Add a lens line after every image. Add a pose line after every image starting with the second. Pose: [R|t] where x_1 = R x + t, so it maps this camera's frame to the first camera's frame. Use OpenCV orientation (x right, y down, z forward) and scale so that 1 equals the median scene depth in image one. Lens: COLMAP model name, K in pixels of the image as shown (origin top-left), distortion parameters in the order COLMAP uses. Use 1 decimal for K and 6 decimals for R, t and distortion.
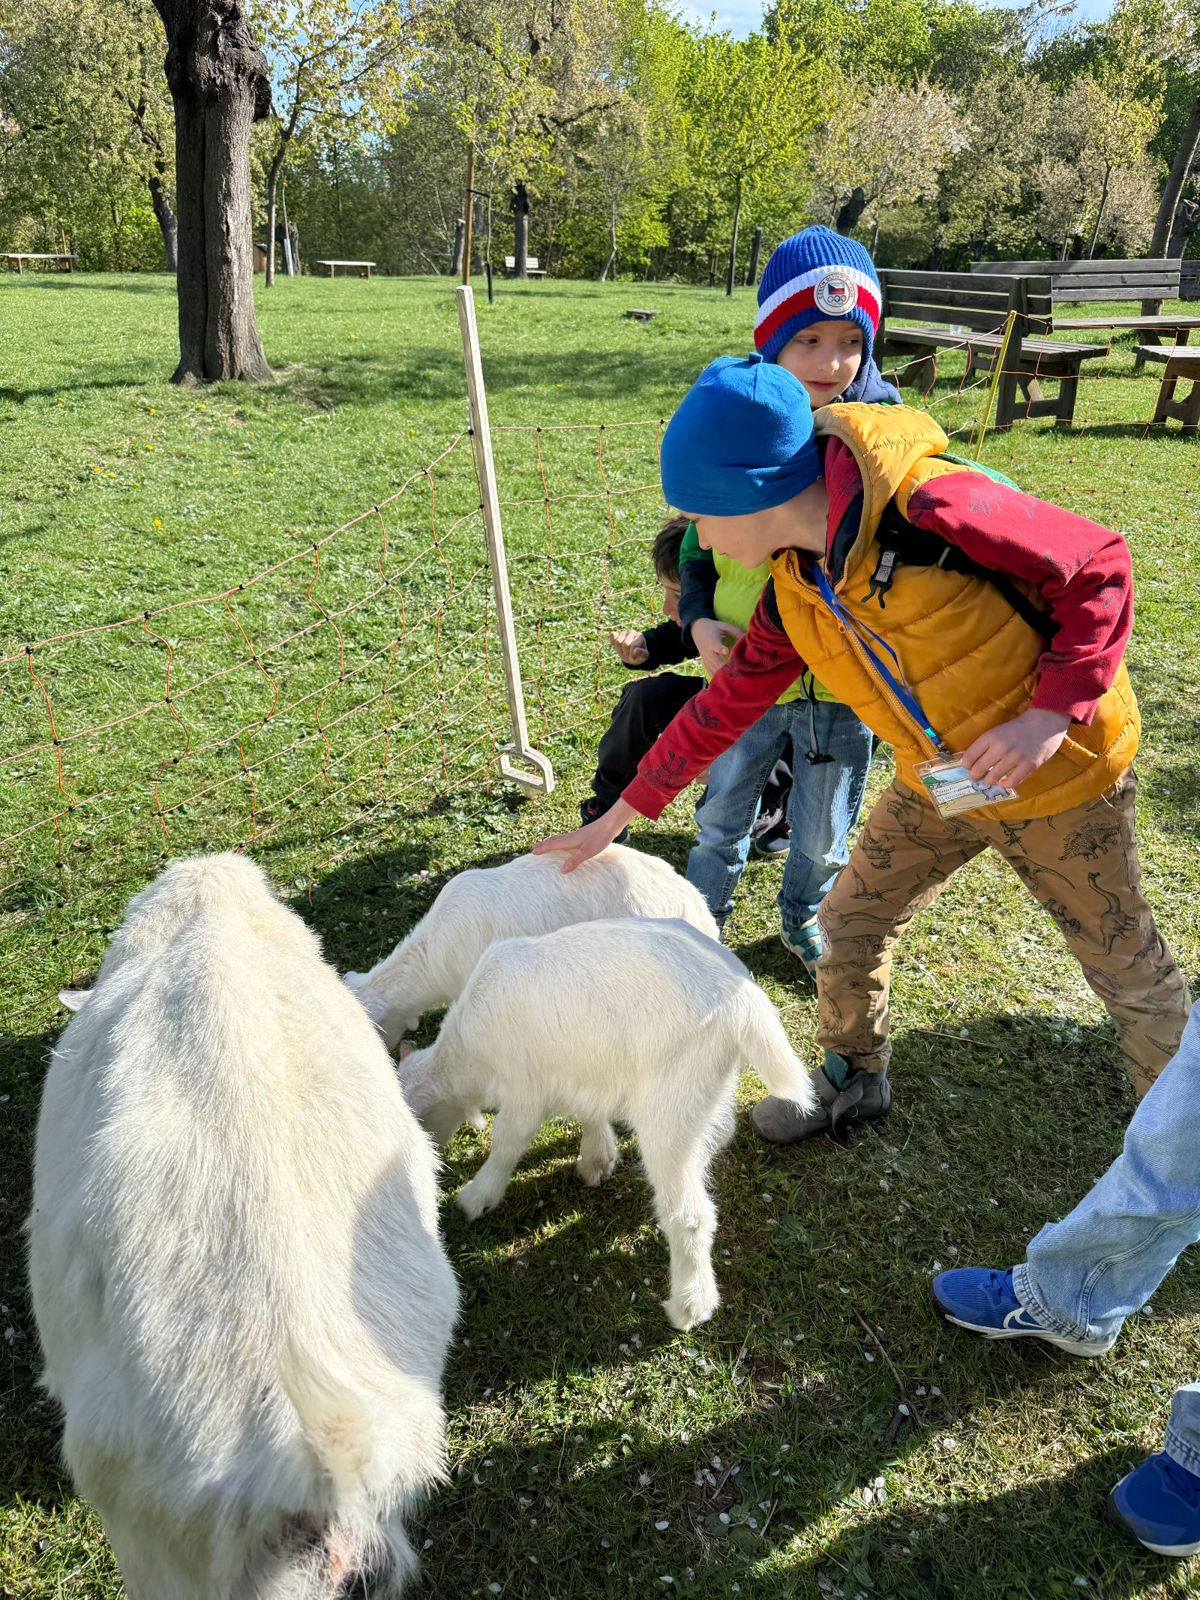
lens RADIAL K [[1123.3, 0, 598.4], [0, 1123.3, 797.2], [0, 0, 1]] dist [0.016086, -0.026524]
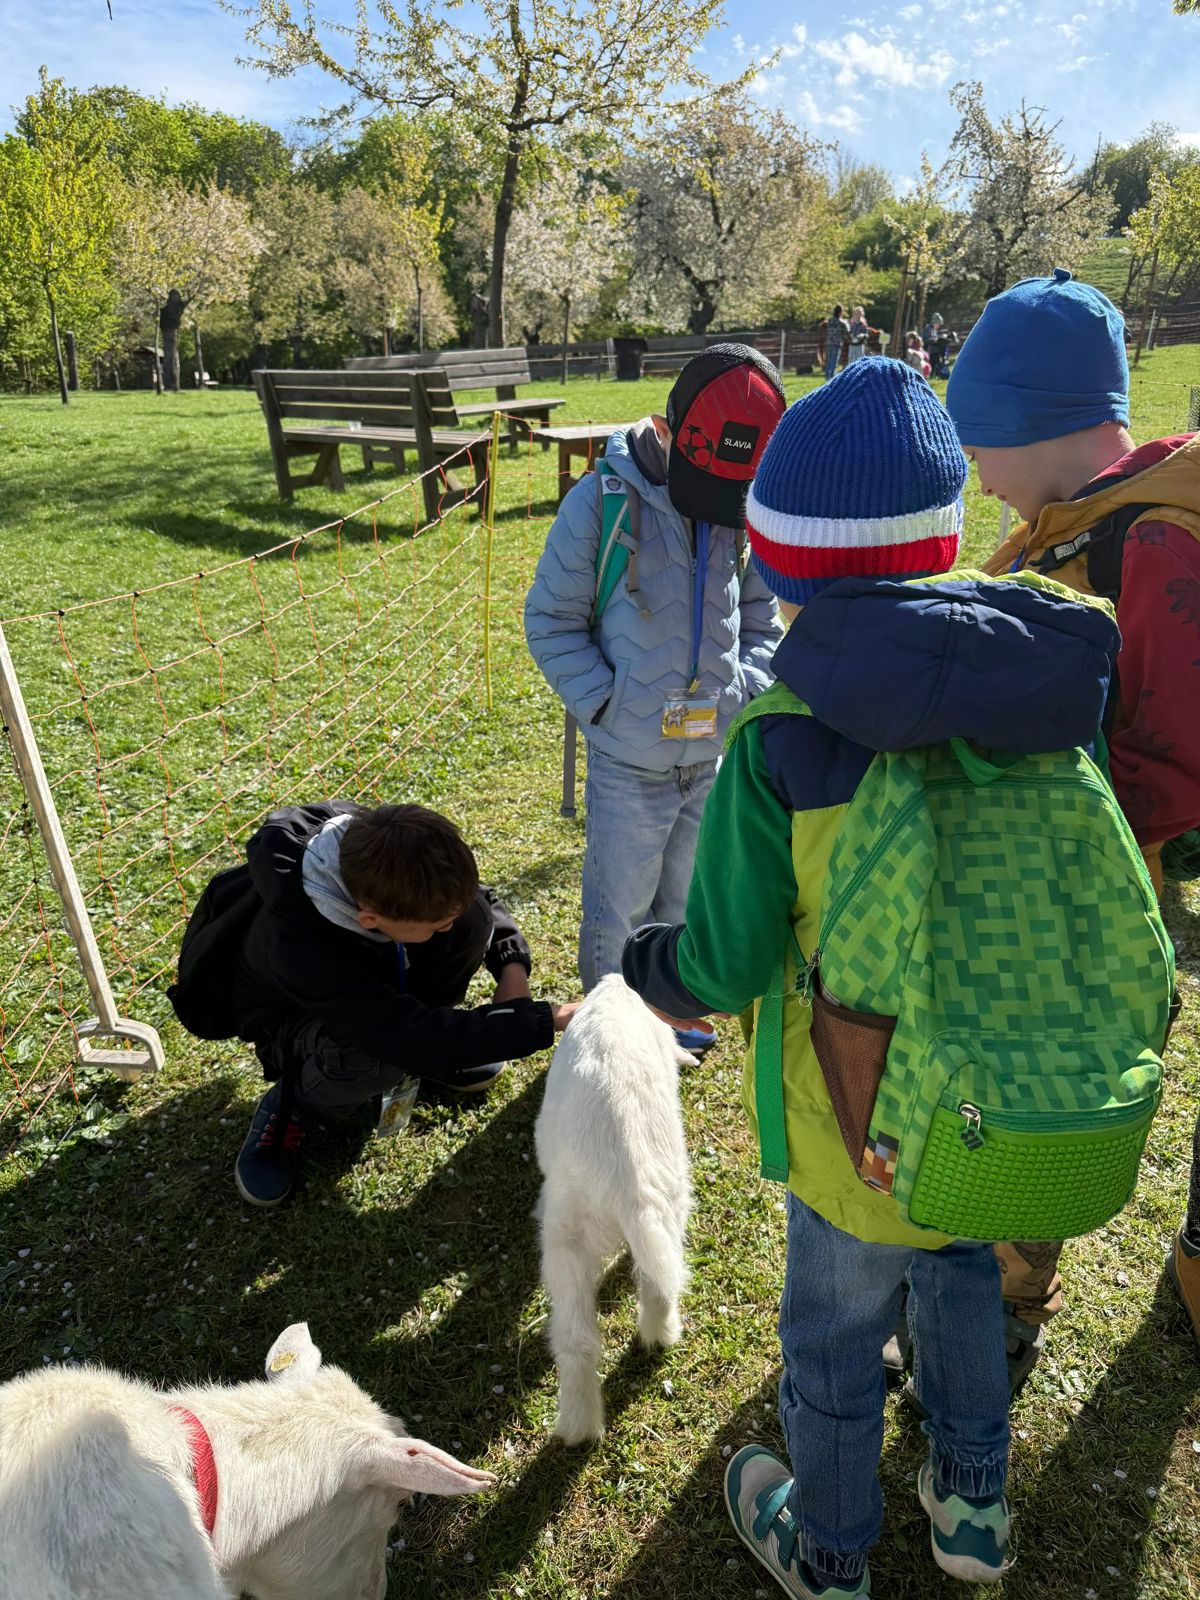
lens RADIAL K [[1123.3, 0, 589.6], [0, 1123.3, 800.5], [0, 0, 1]] dist [0.016086, -0.026524]
pose [[0.859077, -0.221850, 0.461269, -0.024170], [0.253089, 0.967424, -0.006071, -0.023068], [-0.444896, 0.121958, 0.887240, 0.041188]]
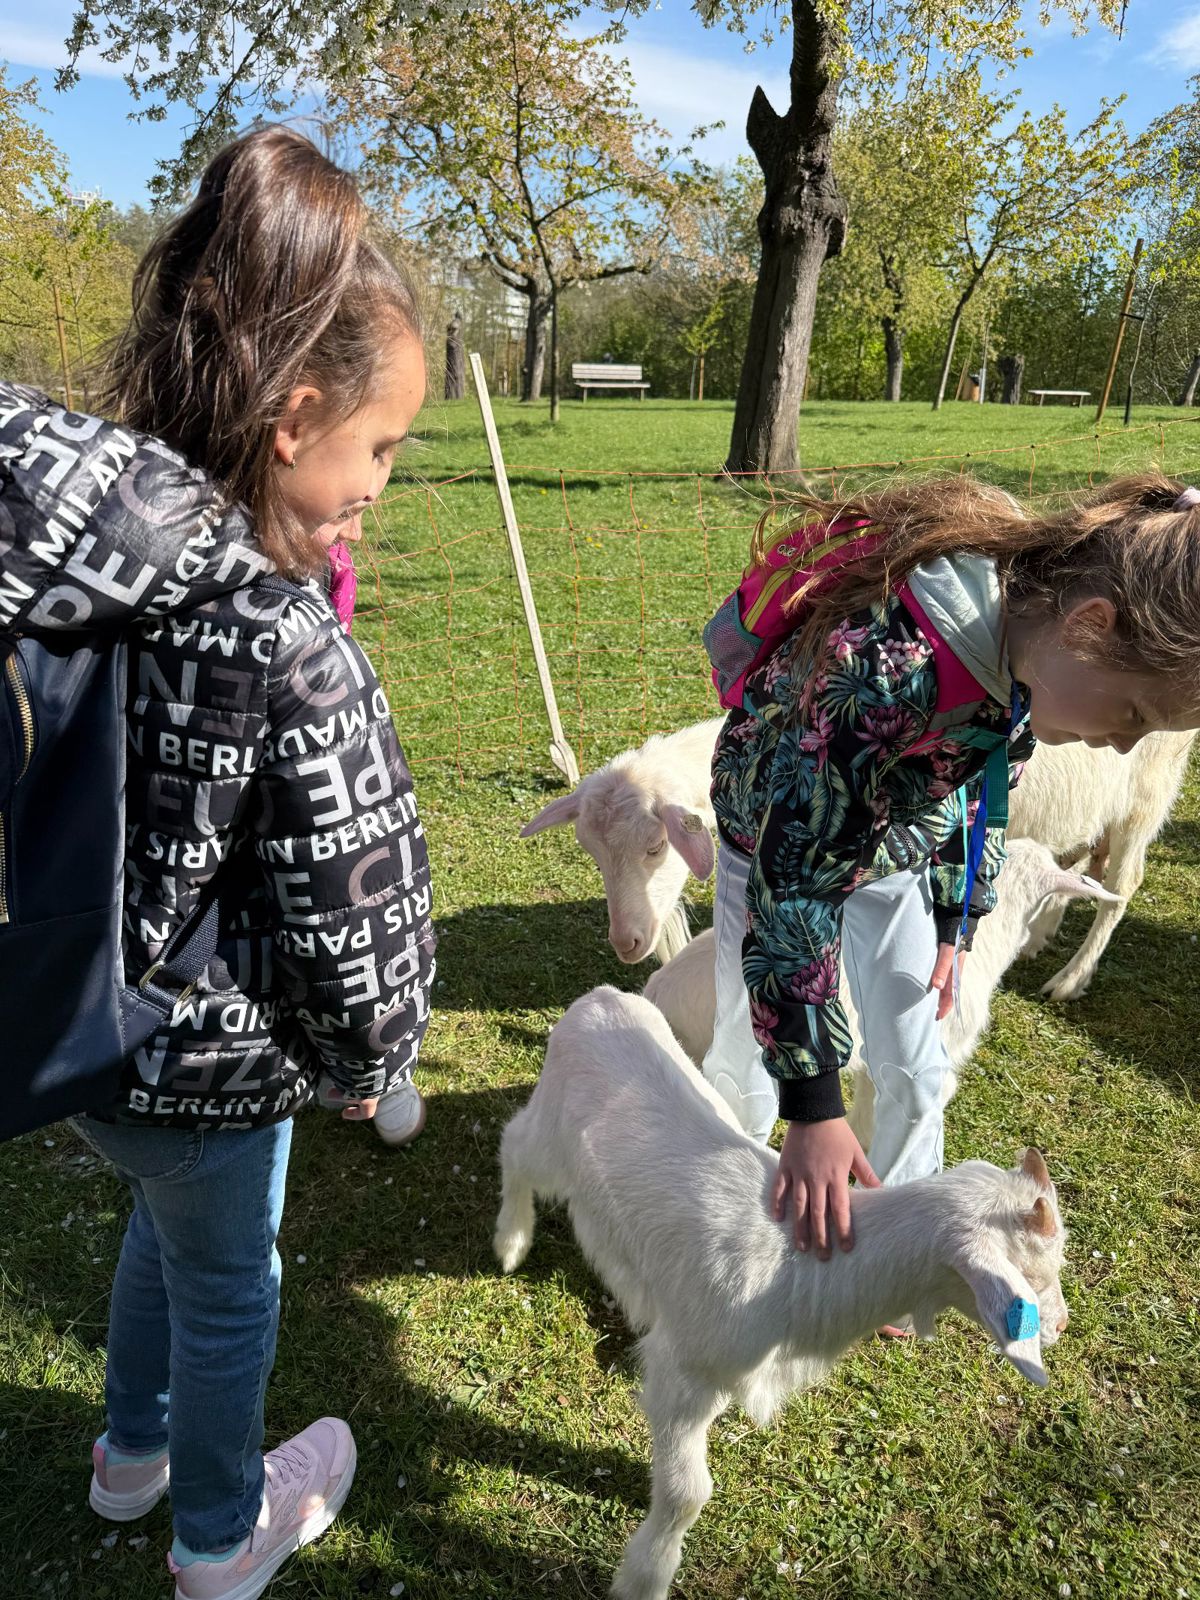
lens RADIAL K [[1123.3, 0, 602.5], [0, 1123.3, 806.4], [0, 0, 1]] dist [0.016086, -0.026524]
pose [[0.822603, 0.192166, -0.535161, 0.139385], [-0.241947, 0.970003, -0.023591, 0.009550], [0.514574, 0.148886, 0.844421, 0.006513]]
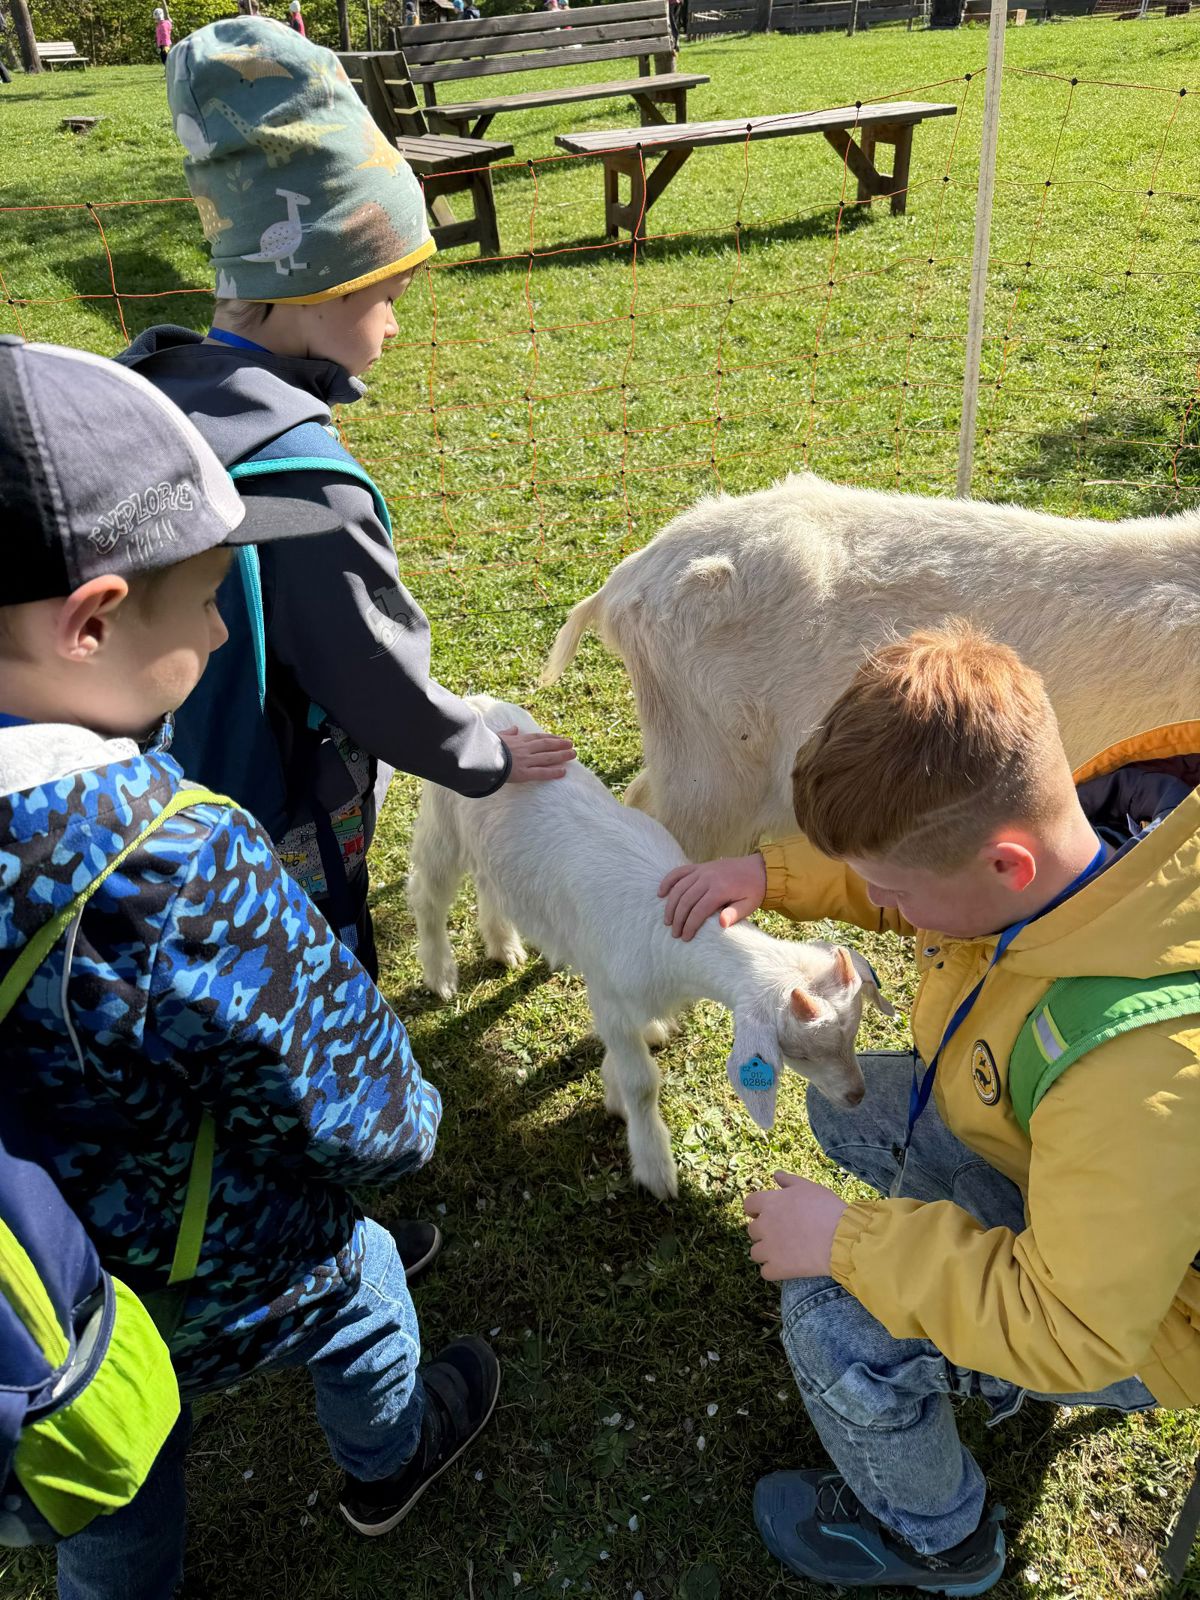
lens RADIAL K [[1123.3, 0, 602.1], [0, 1123.3, 801.1], [0, 0, 1]] dist [0.016086, -0.026524]
pose [[0.957874, -0.212354, 0.193346, 0.148471], [0.177729, 0.967154, 0.181731, -0.053535], [-0.225586, -0.139712, 0.964153, 0.104691]]
